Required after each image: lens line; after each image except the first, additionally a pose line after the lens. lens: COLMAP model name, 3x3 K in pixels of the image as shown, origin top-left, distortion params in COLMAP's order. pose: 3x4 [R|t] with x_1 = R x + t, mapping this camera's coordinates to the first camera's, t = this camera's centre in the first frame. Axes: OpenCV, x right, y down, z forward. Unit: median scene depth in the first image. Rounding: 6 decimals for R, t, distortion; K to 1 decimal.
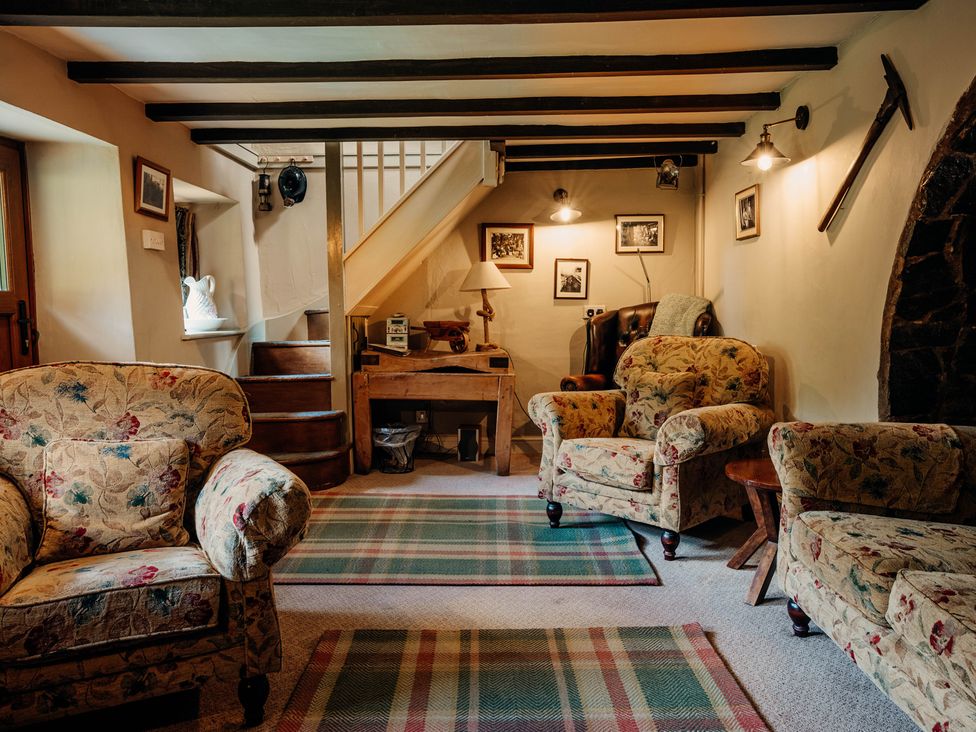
lens RADIAL K [[727.7, 0, 484.8], [0, 727.7, 360.6], [0, 0, 1]] dist [-0.042558, 0.063231]
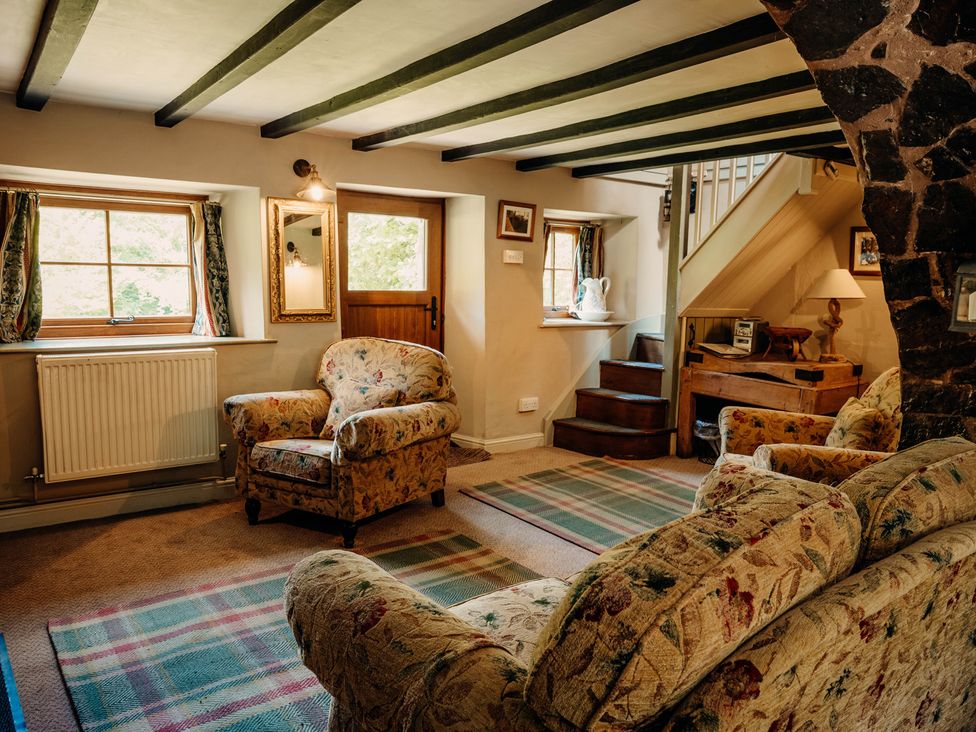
lens RADIAL K [[727.7, 0, 484.8], [0, 727.7, 360.6], [0, 0, 1]] dist [-0.042558, 0.063231]
pose [[0.604825, 0.114332, -0.788109, 0.667279], [-0.088285, 0.993167, 0.076326, -0.067496], [0.791450, 0.023414, 0.610785, 0.083176]]
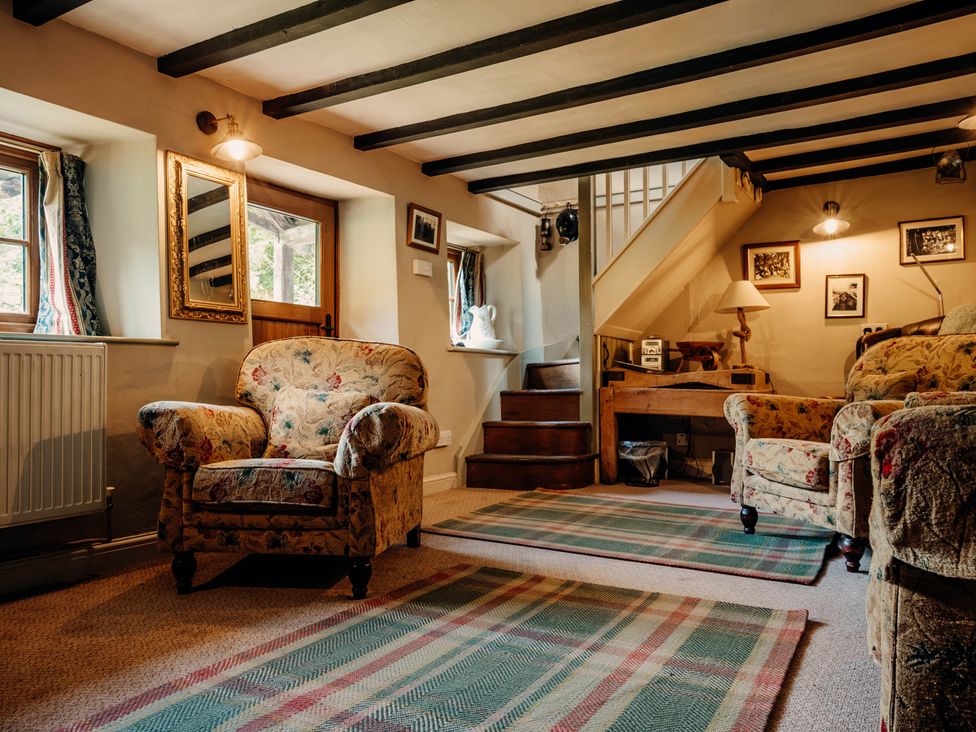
lens RADIAL K [[727.7, 0, 484.8], [0, 727.7, 360.6], [0, 0, 1]] dist [-0.042558, 0.063231]
pose [[0.860279, -0.006820, -0.509778, 0.278772], [-0.043953, 0.995195, -0.087488, 0.099941], [0.507925, 0.097670, 0.855846, -0.010289]]
